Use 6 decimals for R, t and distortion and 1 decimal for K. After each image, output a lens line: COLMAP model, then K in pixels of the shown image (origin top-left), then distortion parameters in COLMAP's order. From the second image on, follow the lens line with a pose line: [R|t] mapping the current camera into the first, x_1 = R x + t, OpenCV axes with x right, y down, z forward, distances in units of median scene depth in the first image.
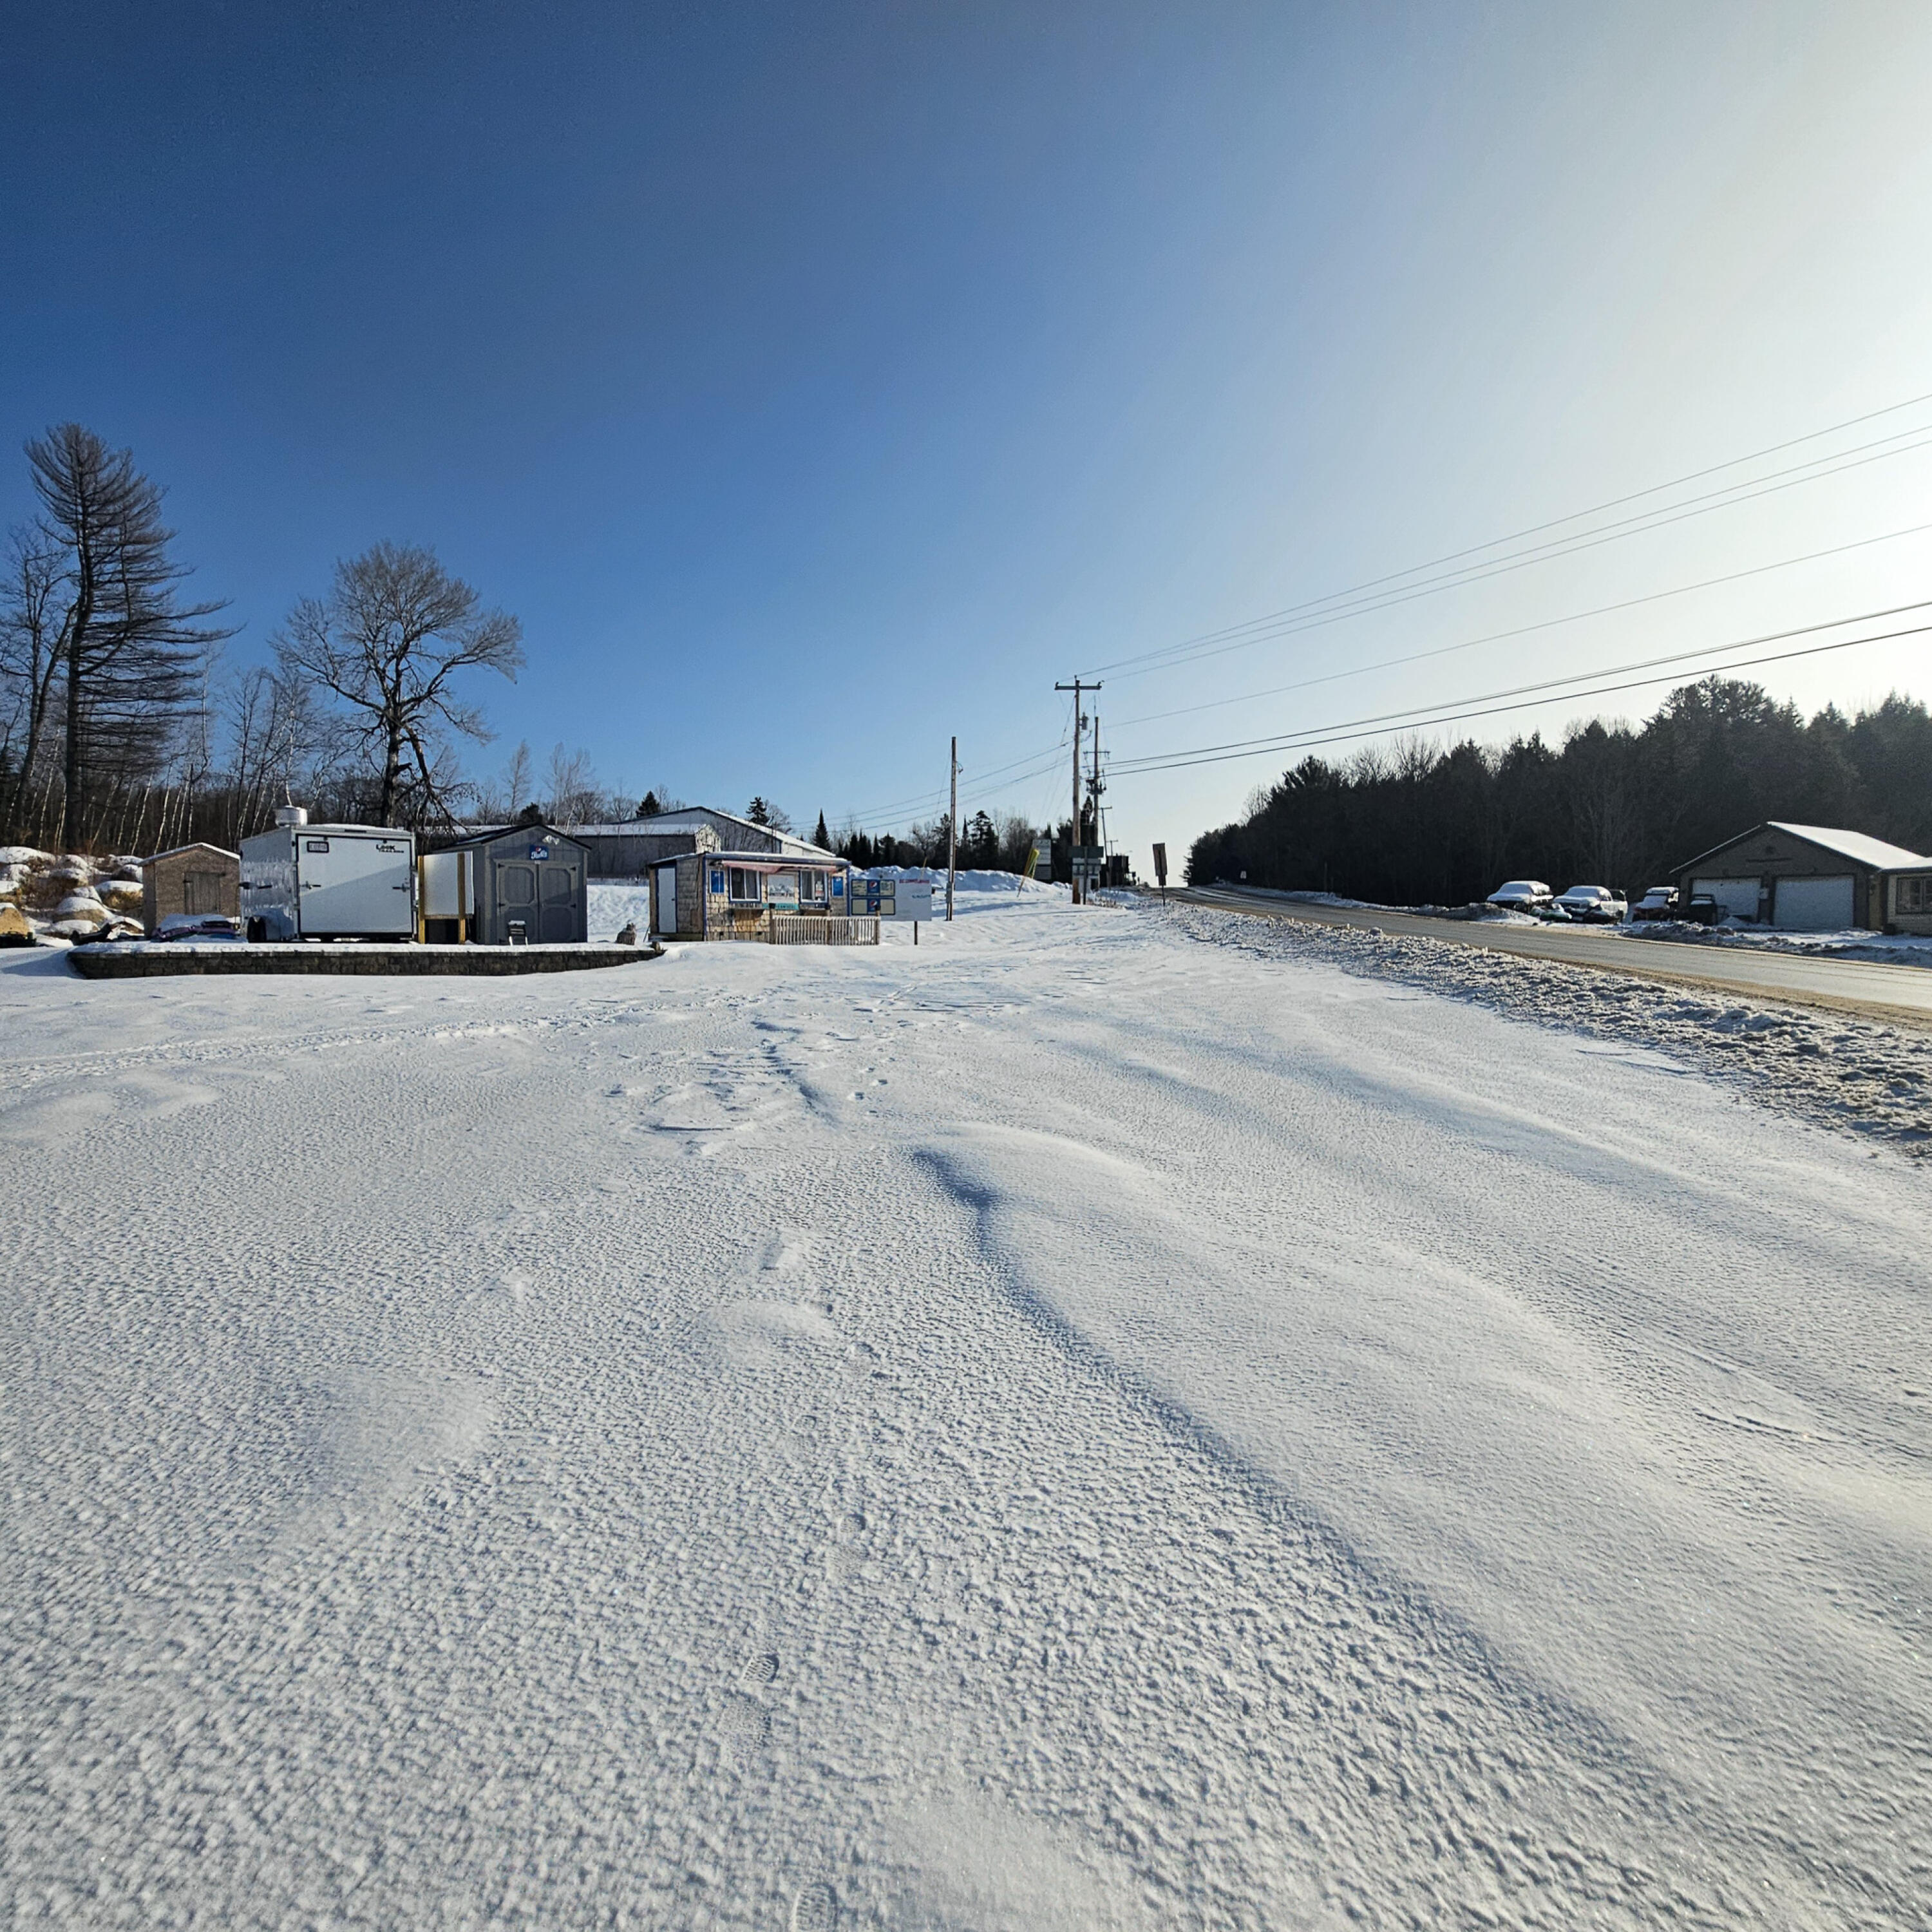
lens RADIAL K [[1057.7, 0, 961.7], [0, 1057.7, 972.7], [0, 0, 1]] dist [-0.002456, 0.000796]
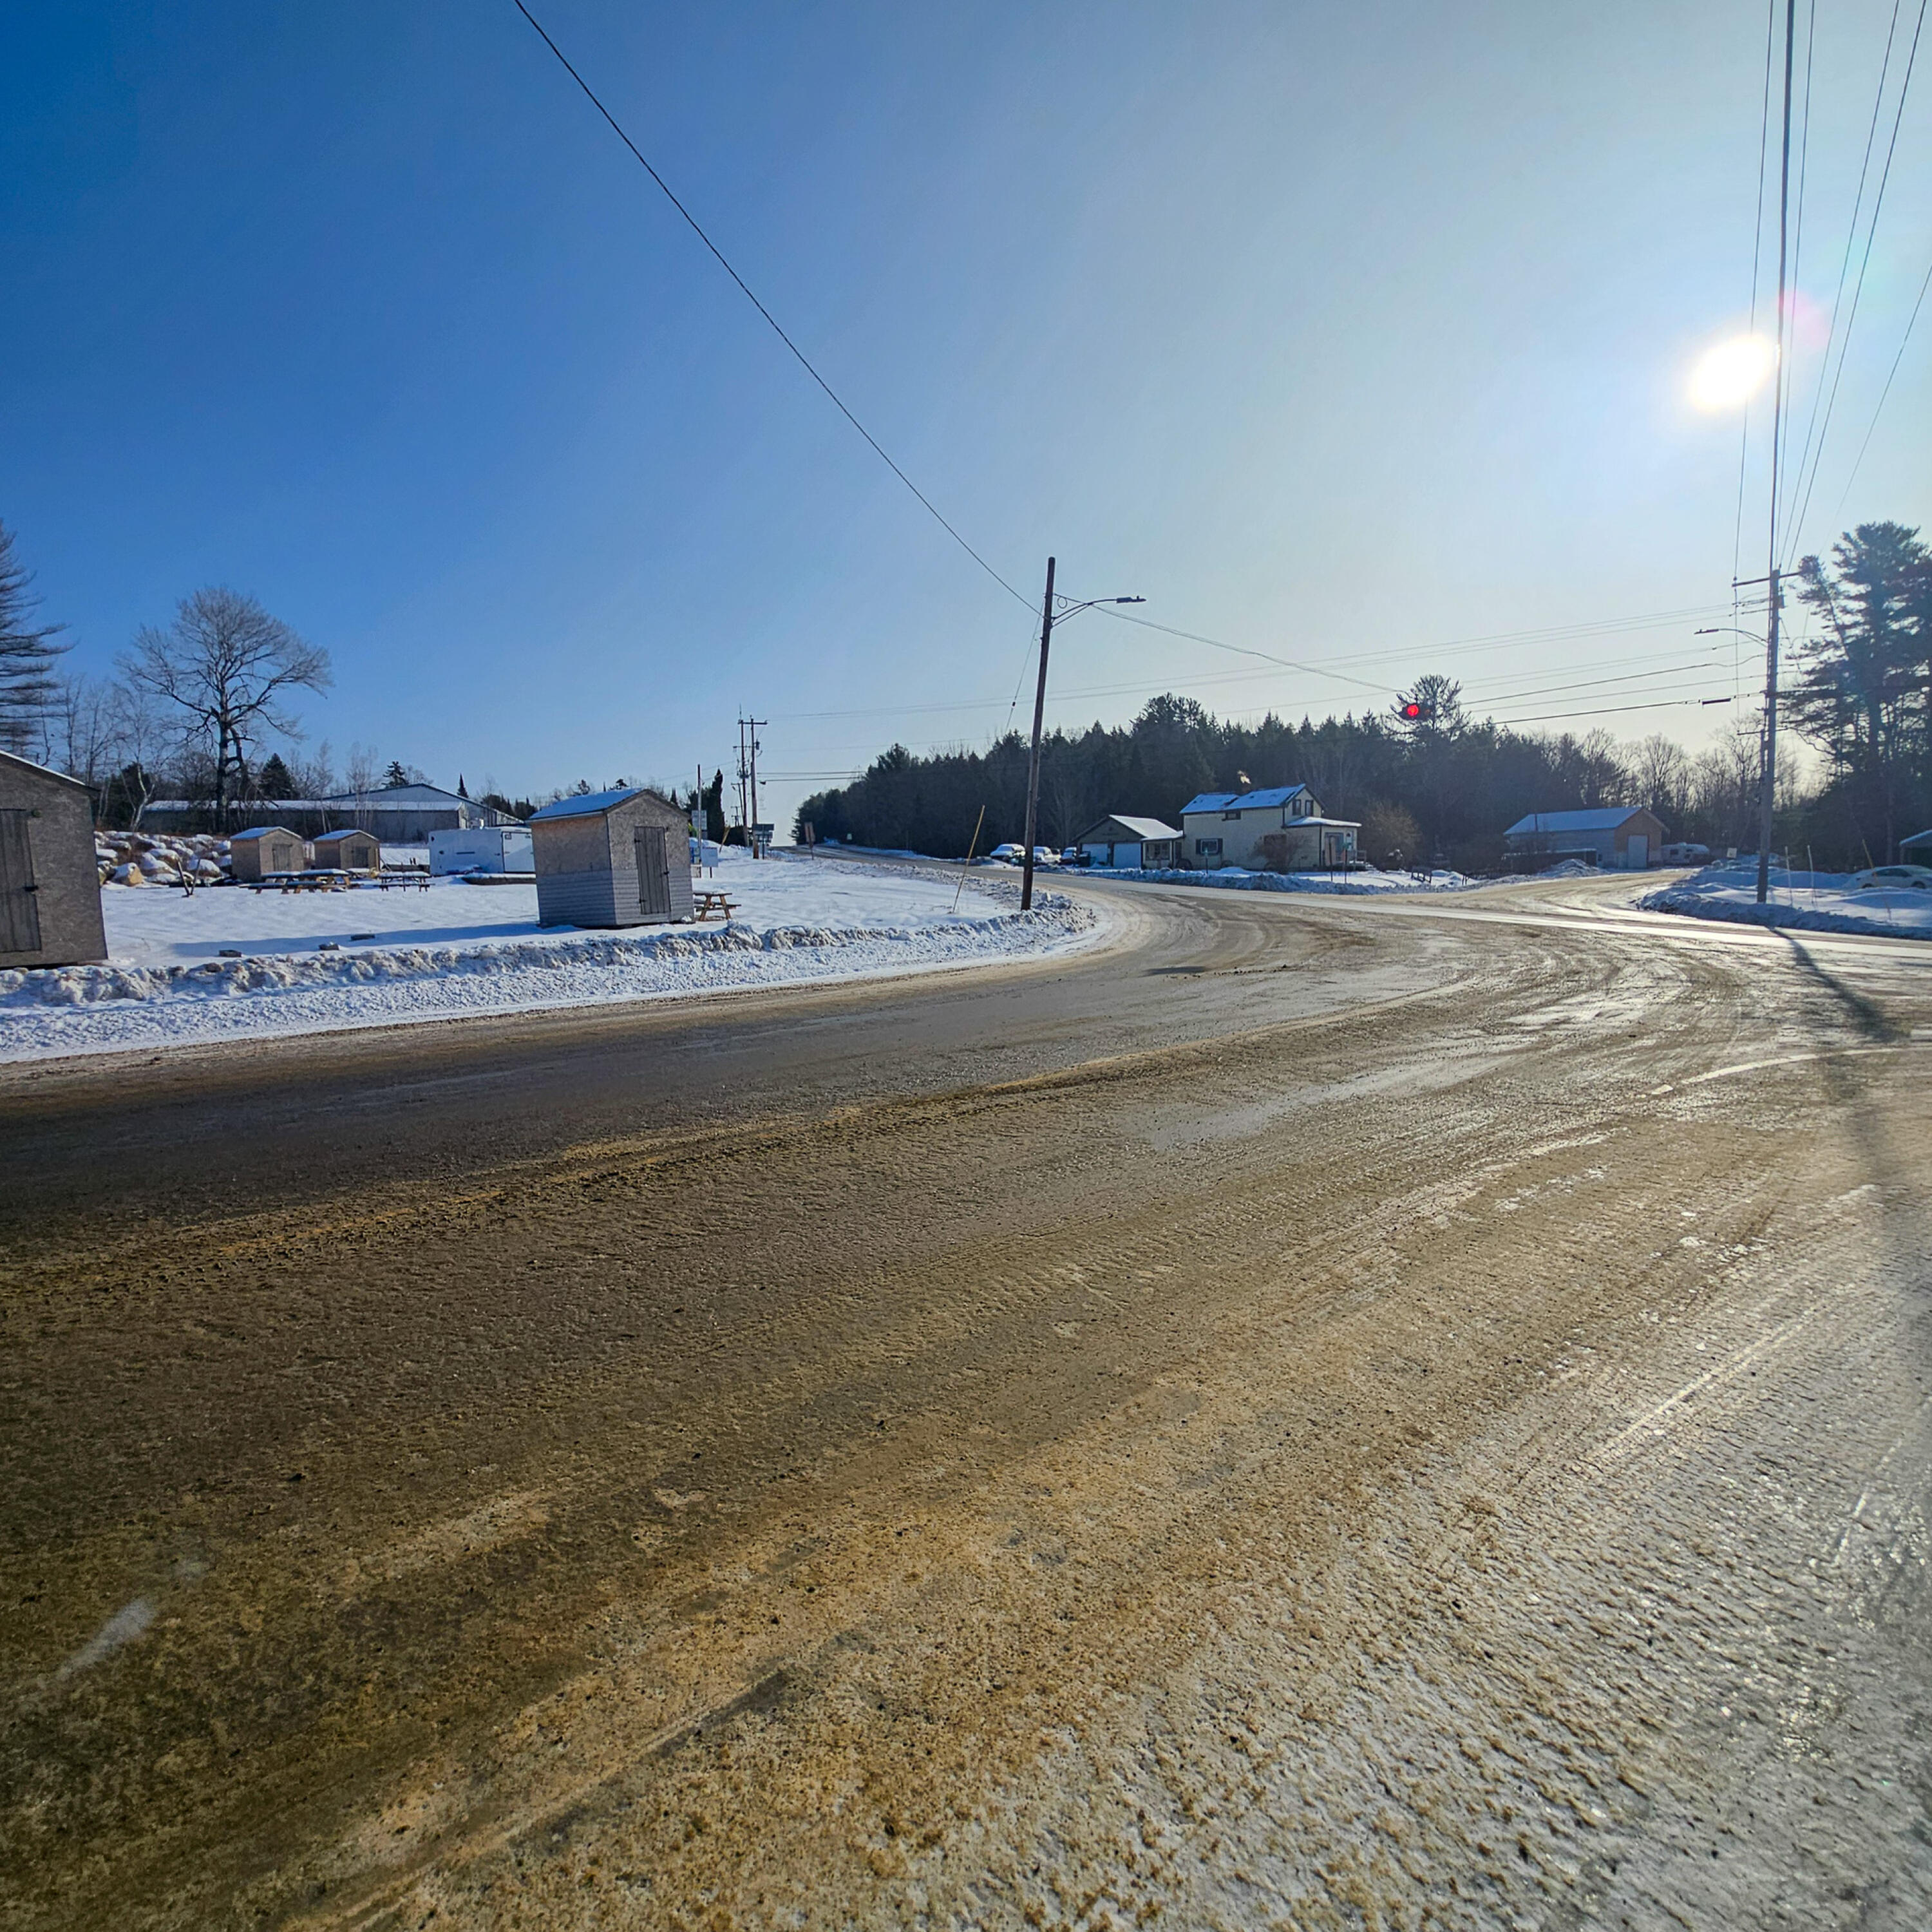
lens RADIAL K [[1065.7, 0, 964.5], [0, 1065.7, 970.5], [0, 0, 1]] dist [0.001502, -0.002049]
pose [[0.931678, -0.046121, 0.360346, -0.222758], [0.032897, 0.998544, 0.042748, 0.052817], [-0.361793, -0.027973, 0.931839, -0.739279]]
